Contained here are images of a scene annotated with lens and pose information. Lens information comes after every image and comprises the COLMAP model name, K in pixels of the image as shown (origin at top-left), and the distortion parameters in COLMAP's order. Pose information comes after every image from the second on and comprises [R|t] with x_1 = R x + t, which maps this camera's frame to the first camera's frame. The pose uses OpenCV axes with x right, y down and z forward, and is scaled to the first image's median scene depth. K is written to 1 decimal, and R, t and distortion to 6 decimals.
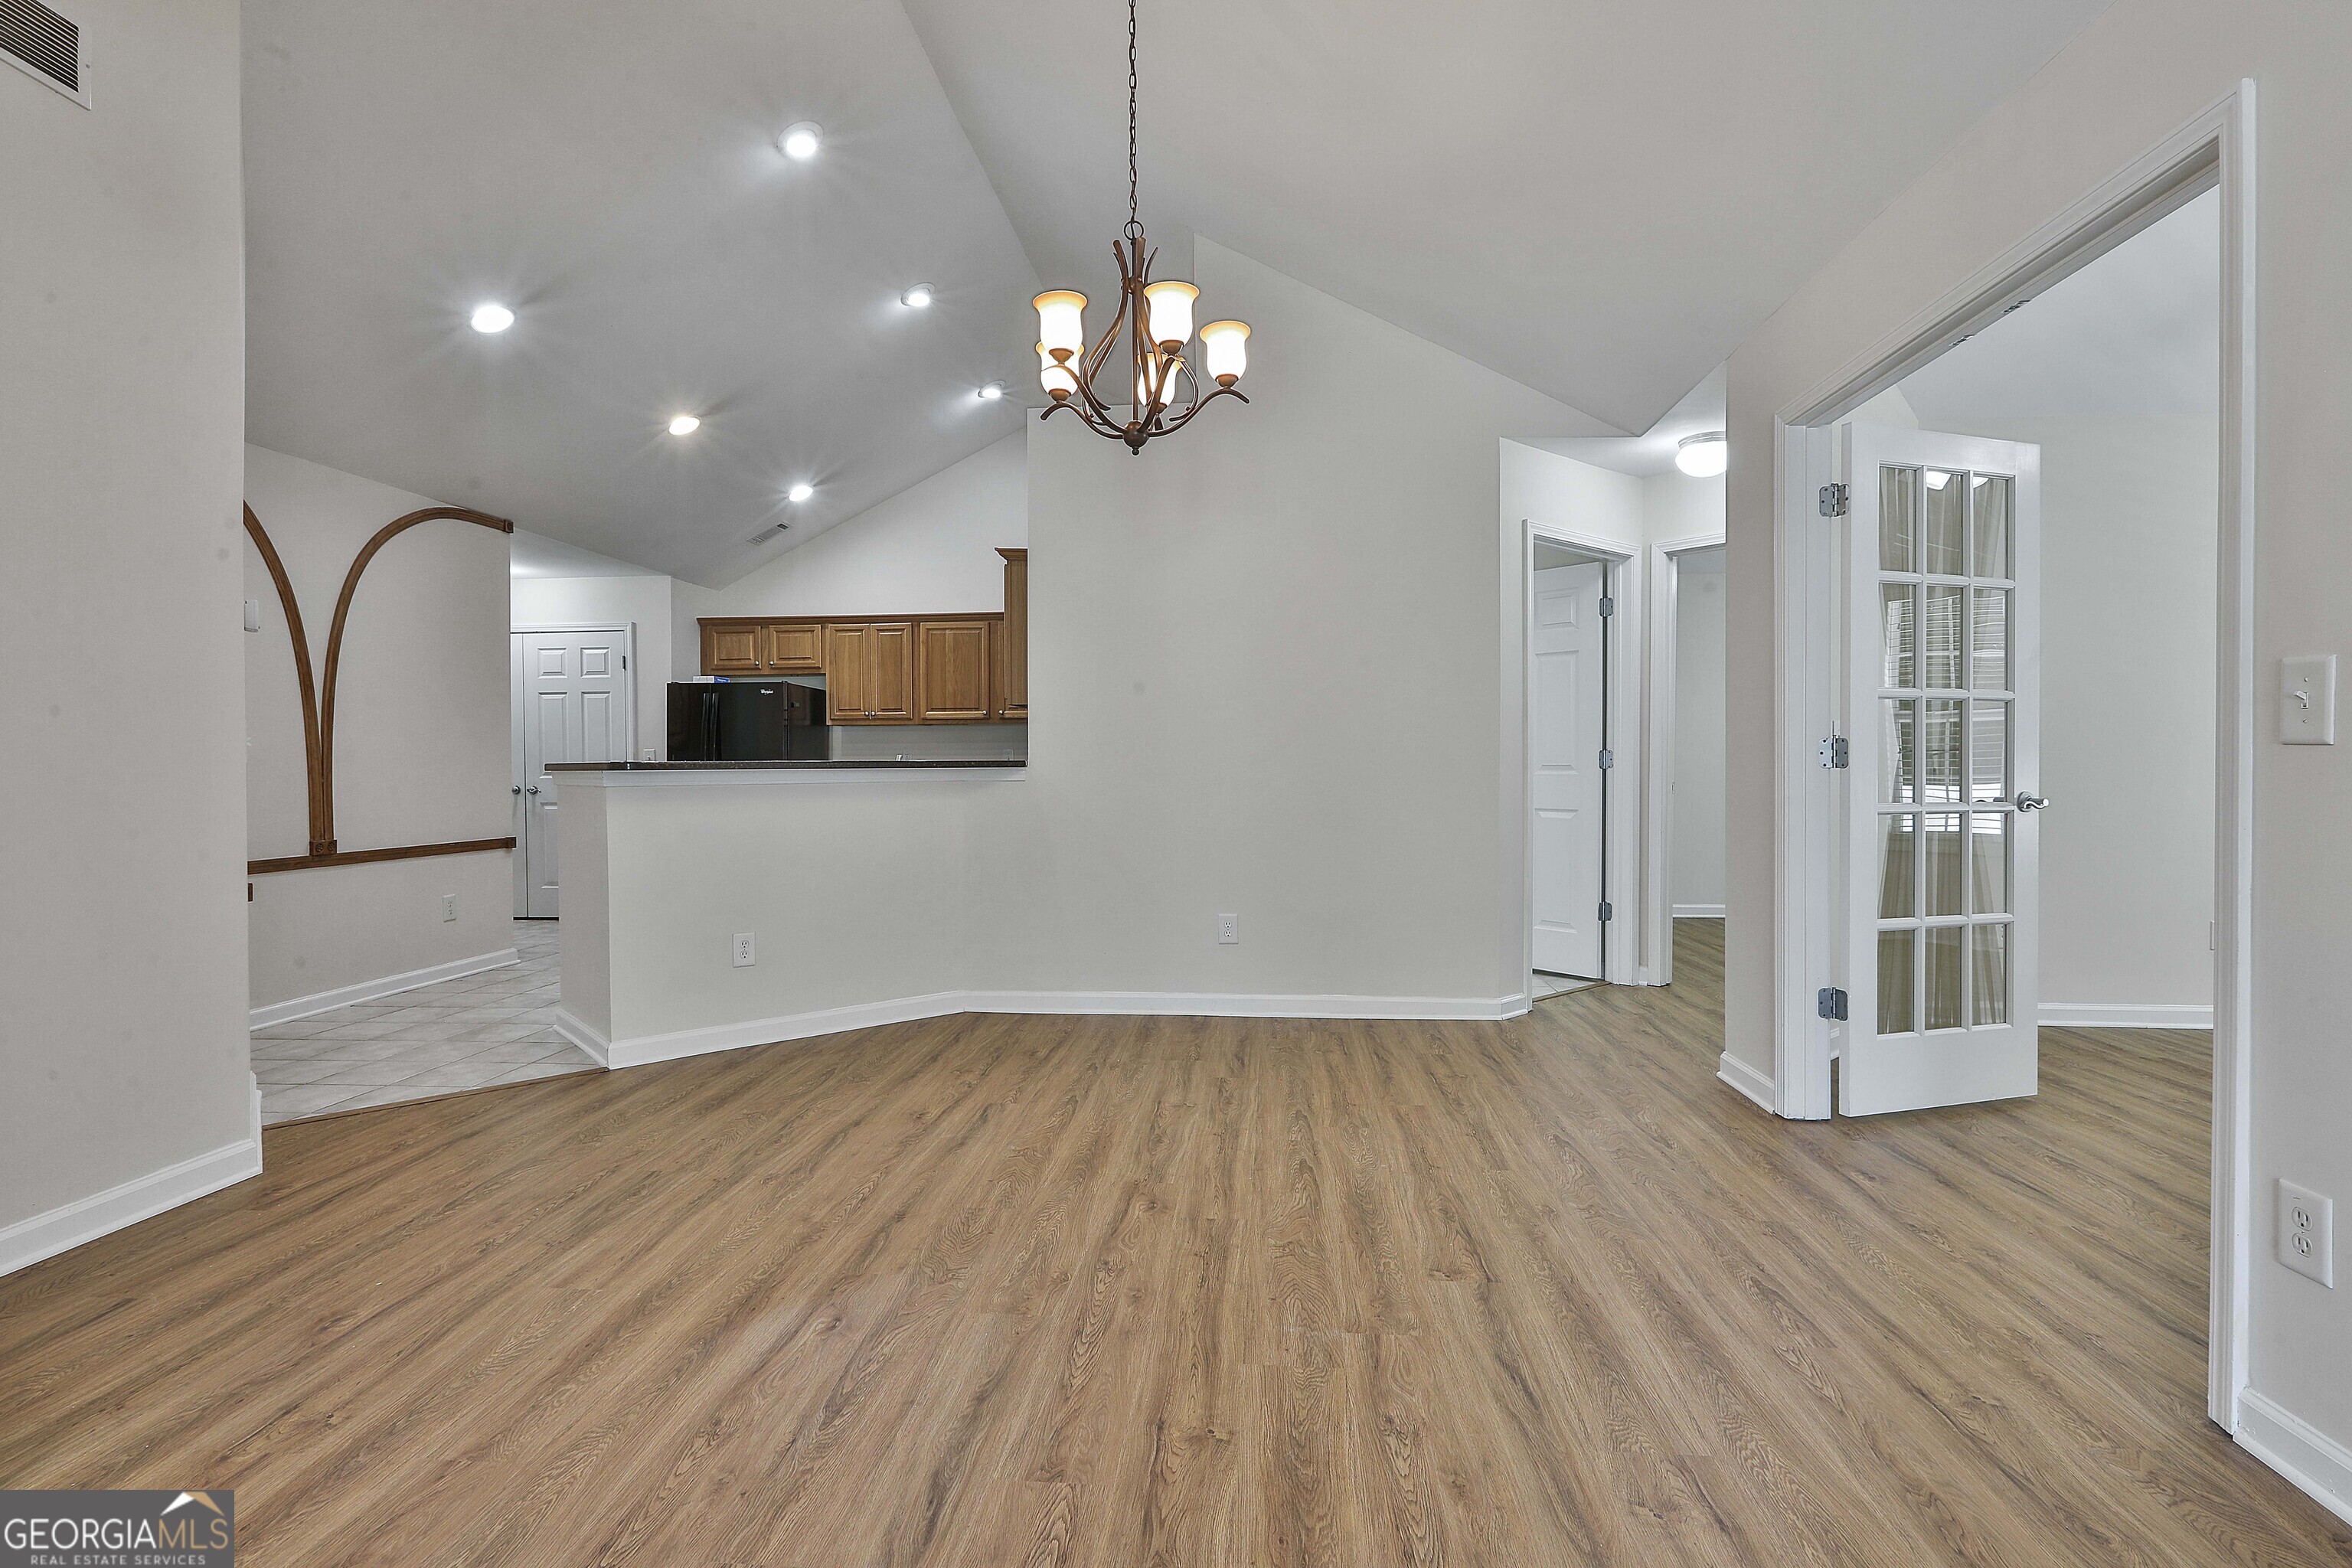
lens RADIAL K [[1124.4, 0, 1168.4], [0, 1124.4, 764.9], [0, 0, 1]] dist [-0.005181, 0.003350]
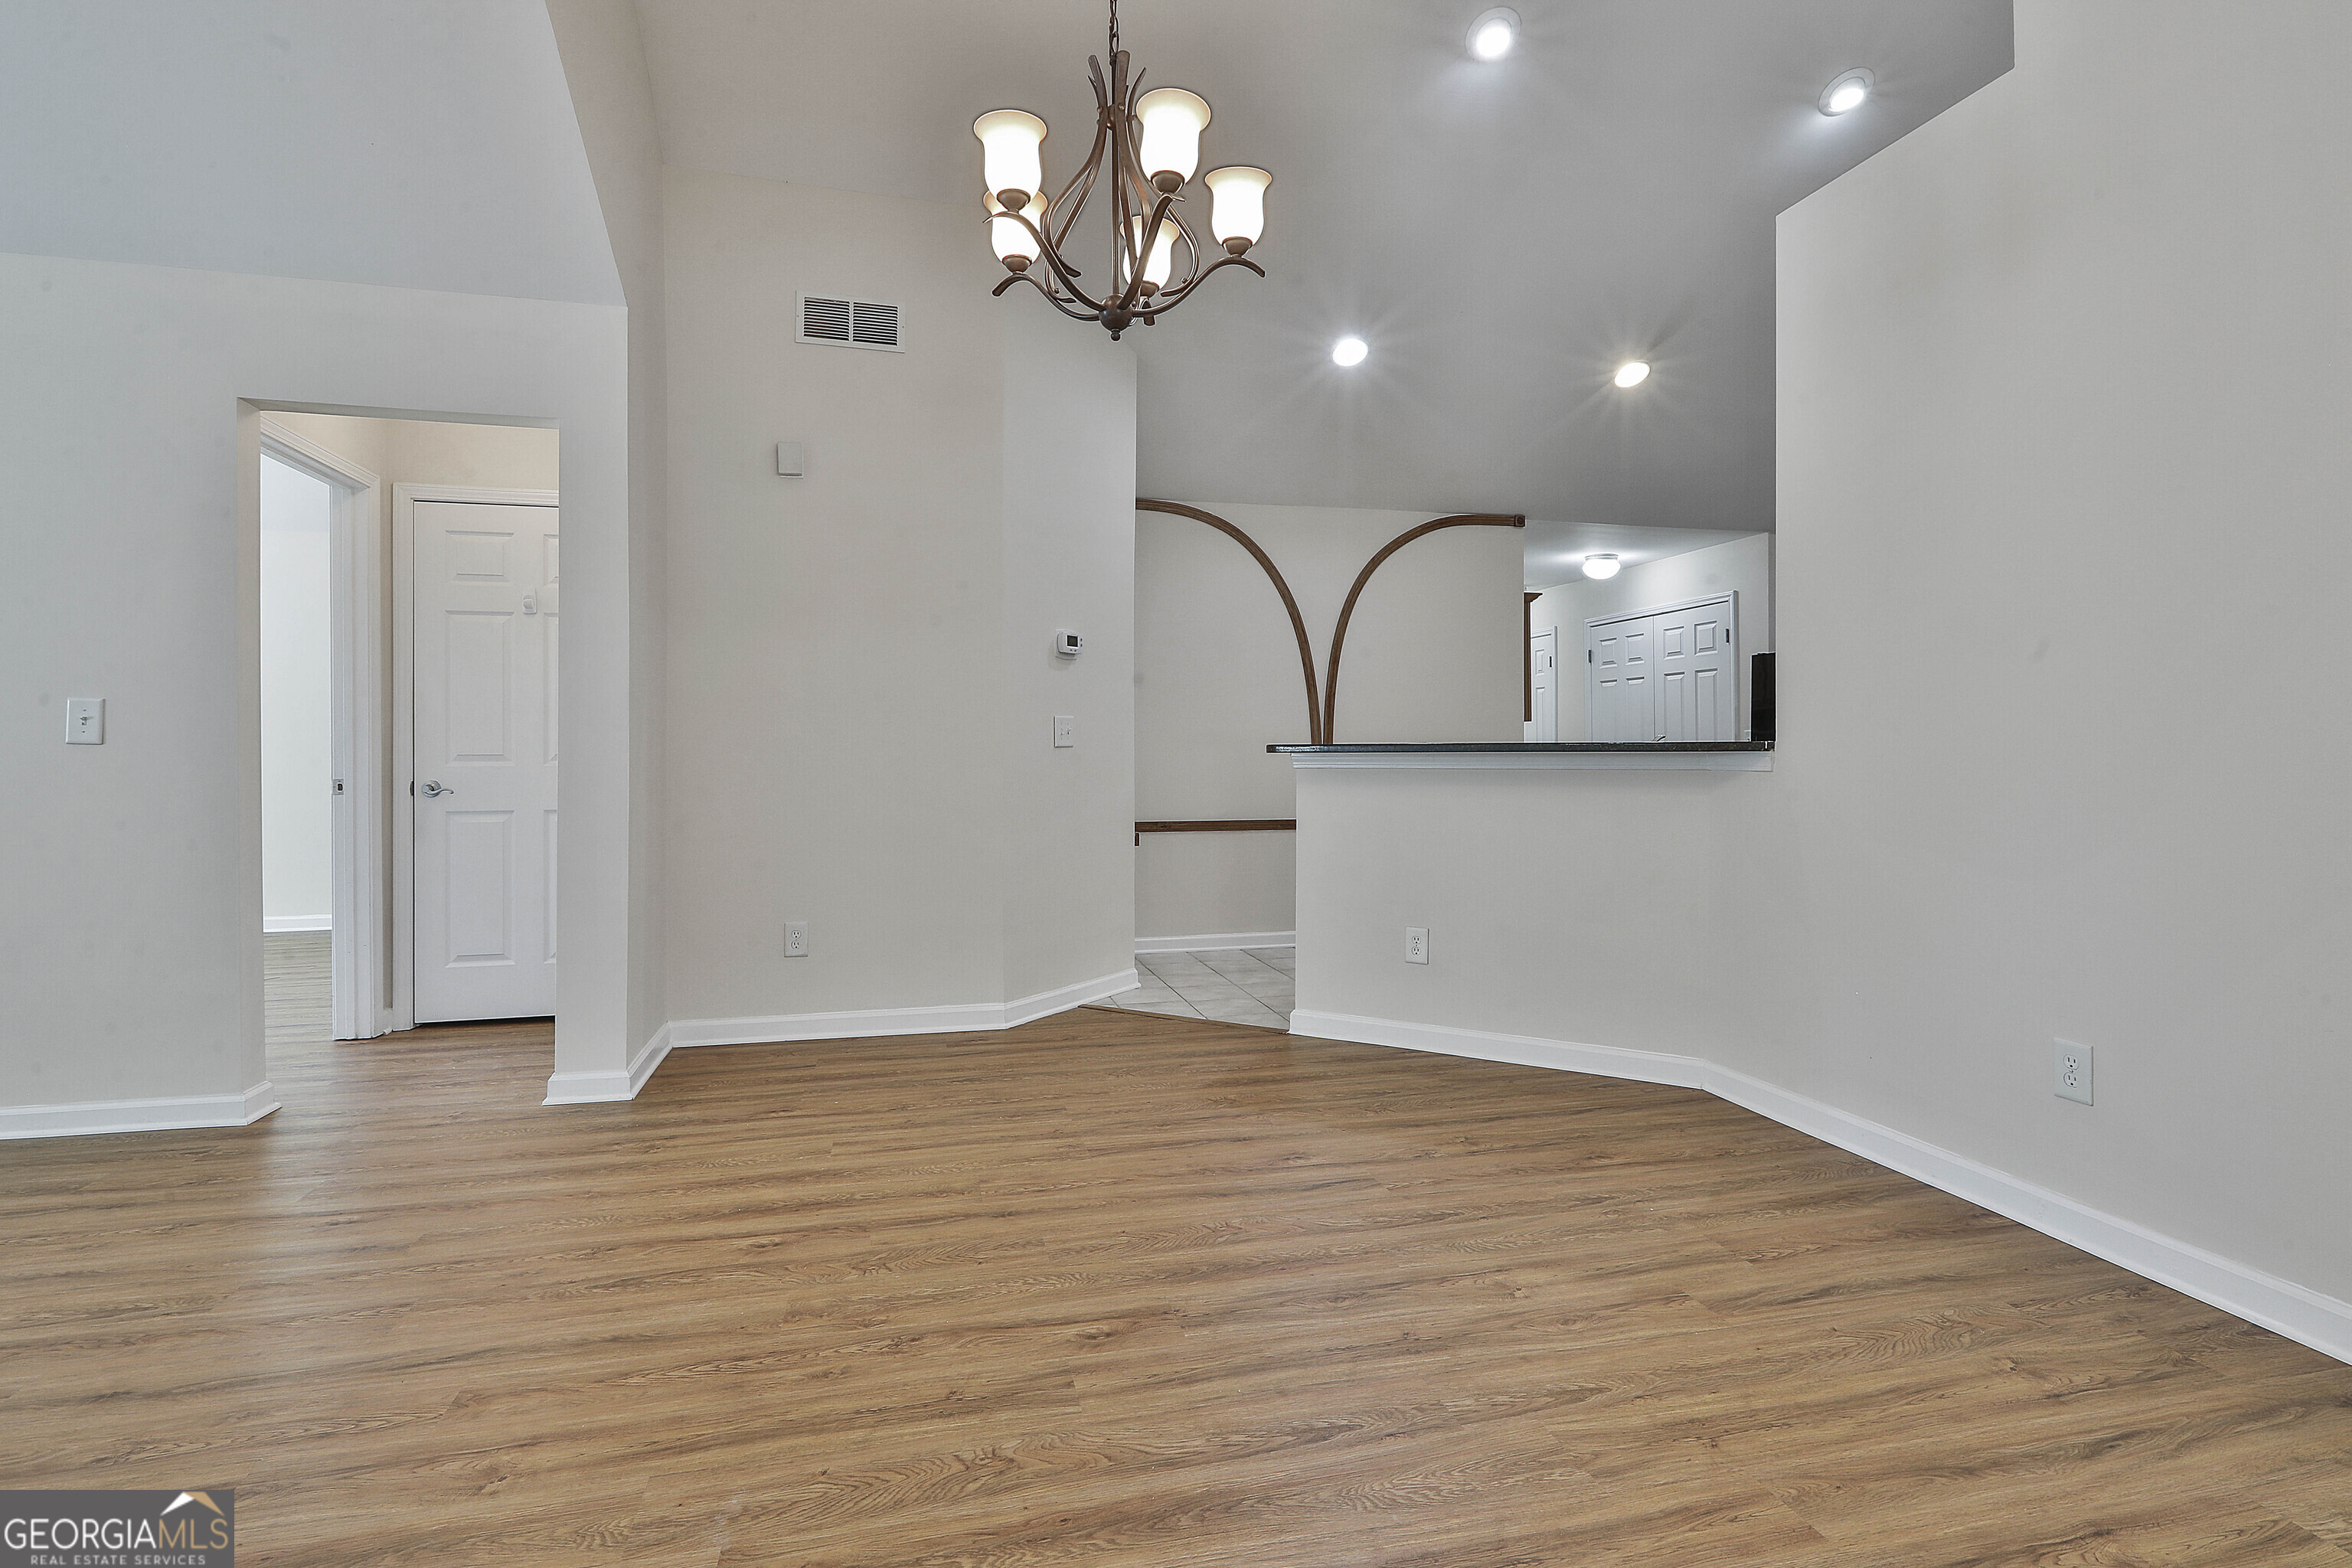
lens RADIAL K [[1124.4, 0, 1168.9], [0, 1124.4, 764.1], [0, 0, 1]] dist [-0.005181, 0.003350]
pose [[0.329449, 0.014894, -0.944056, 0.498201], [0.000590, 0.999872, 0.015981, -0.002809], [0.944173, -0.005822, 0.329398, 0.562372]]
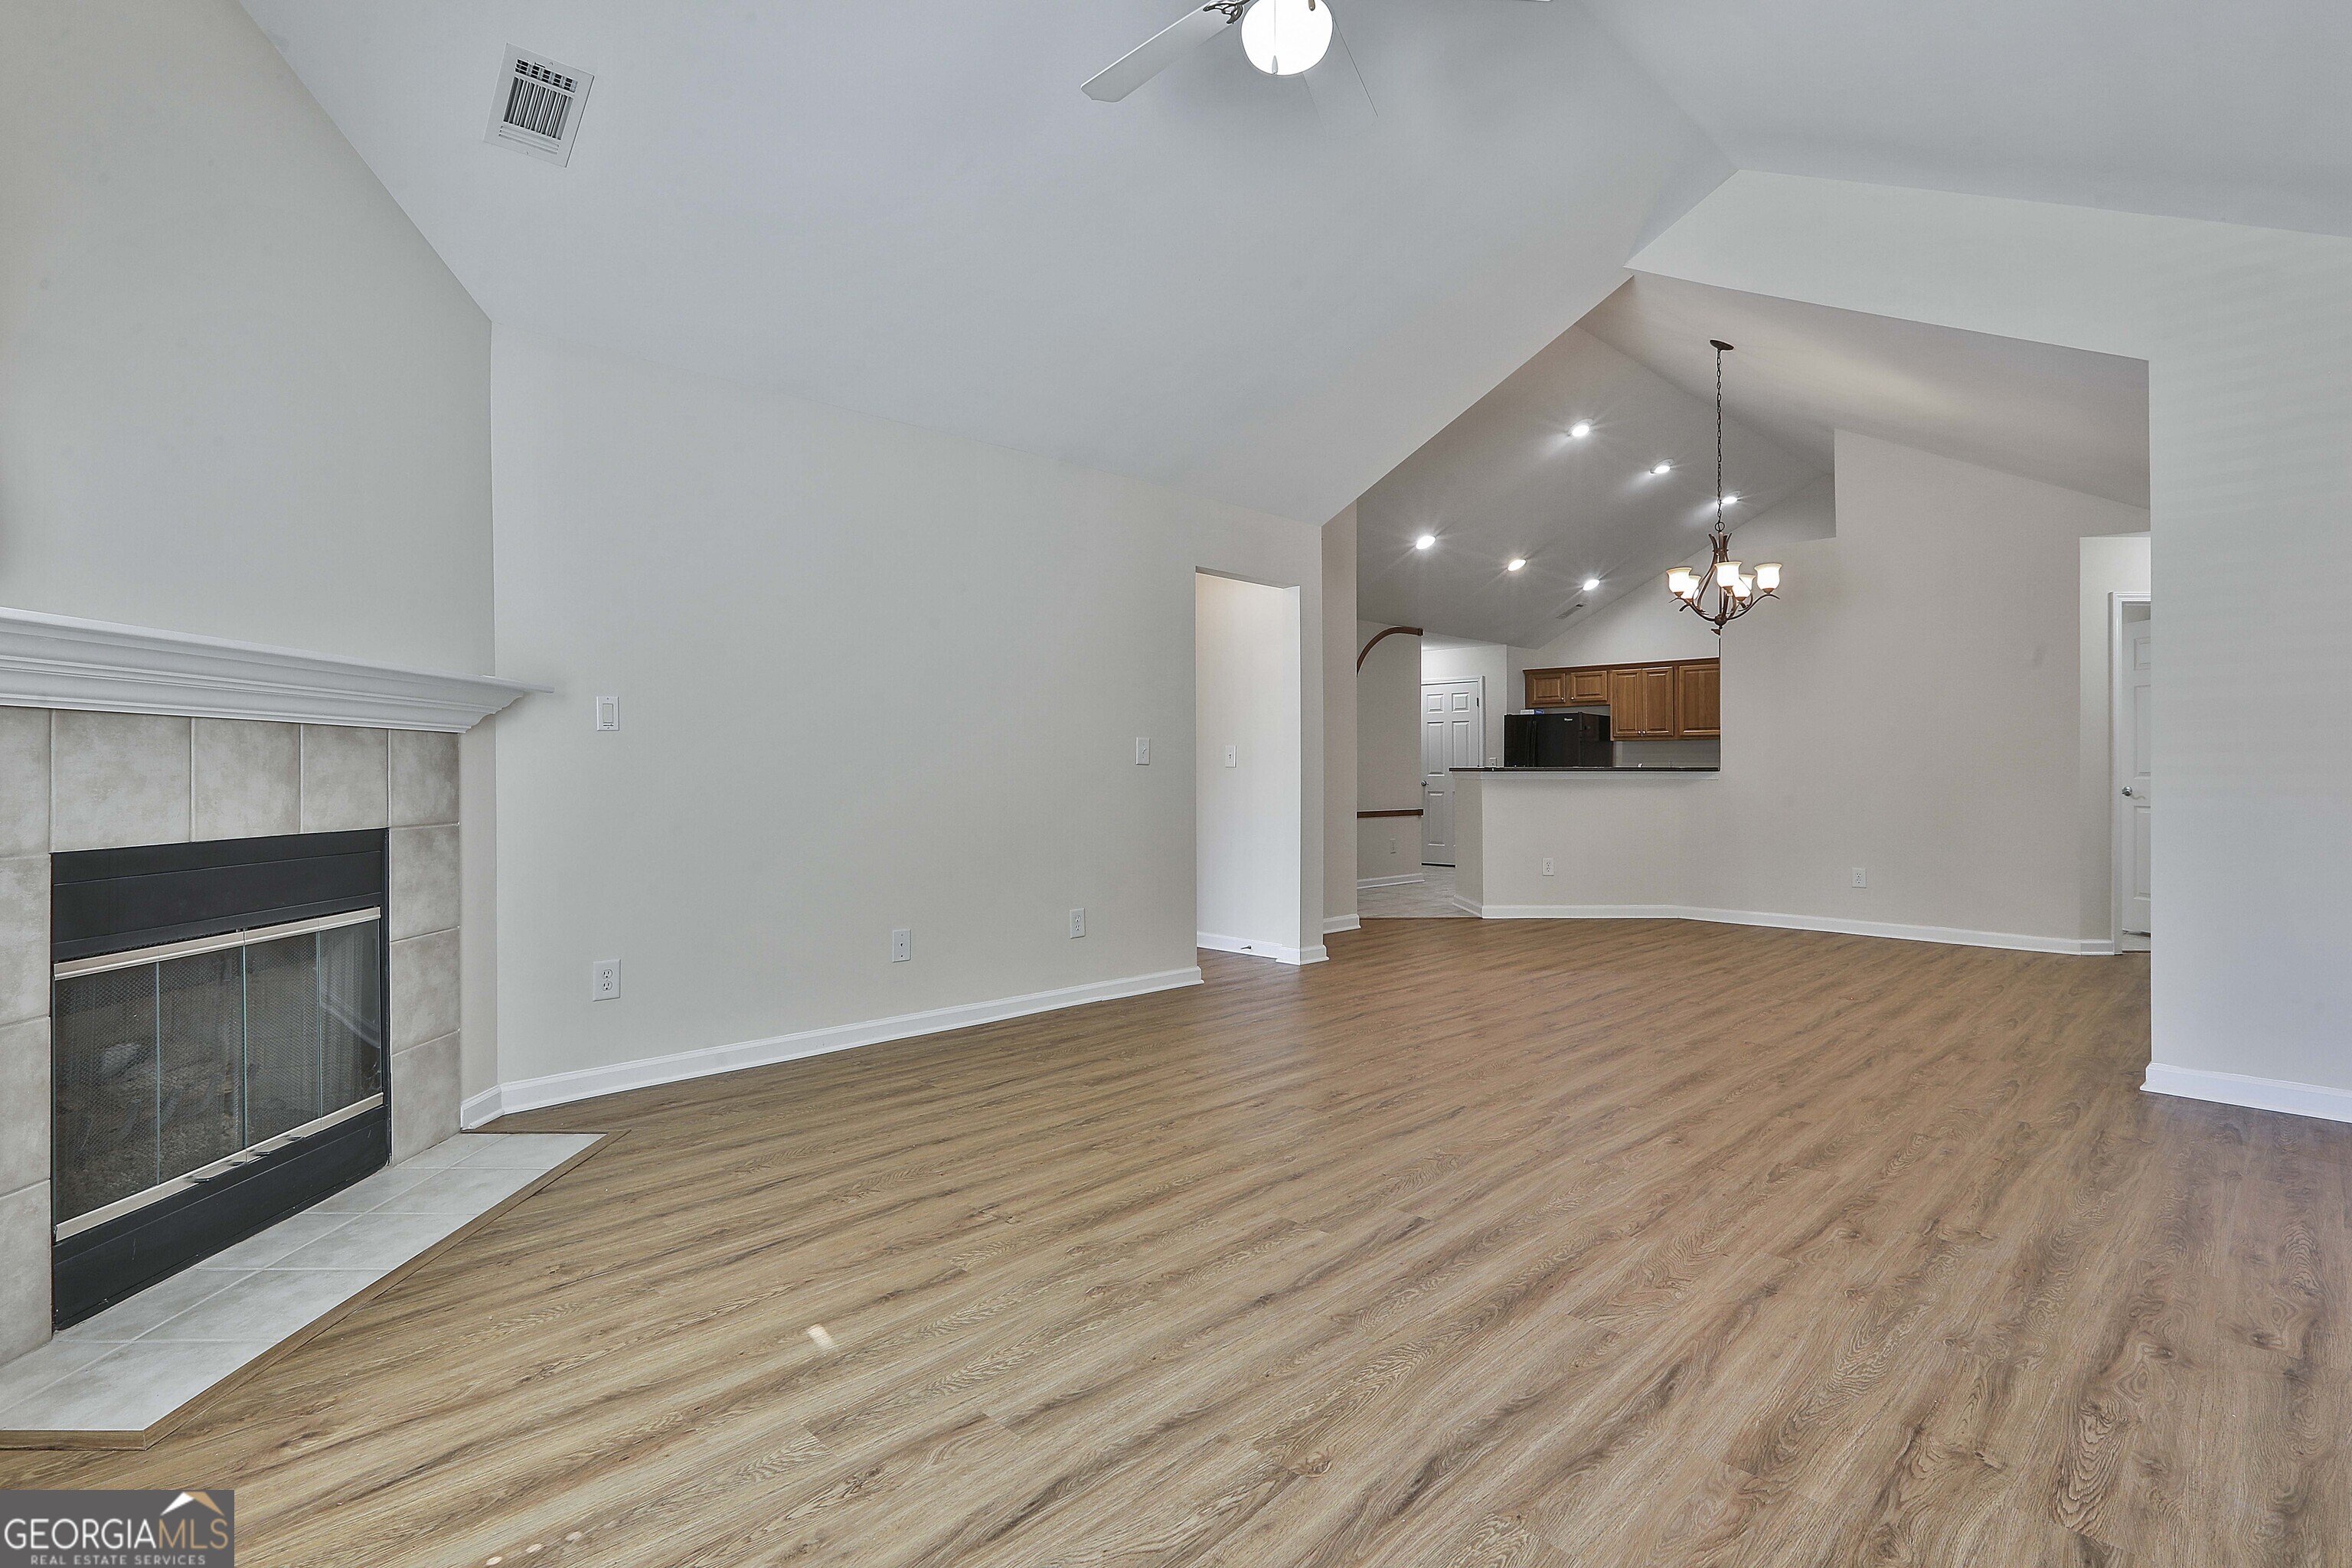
lens RADIAL K [[1124.4, 0, 1195.1], [0, 1124.4, 760.8], [0, 0, 1]] dist [-0.005181, 0.003350]
pose [[0.778454, -0.000187, -0.627701, 0.394498], [-0.003658, 0.999982, -0.004833, -0.002970], [0.627691, 0.006059, 0.778439, -0.963115]]
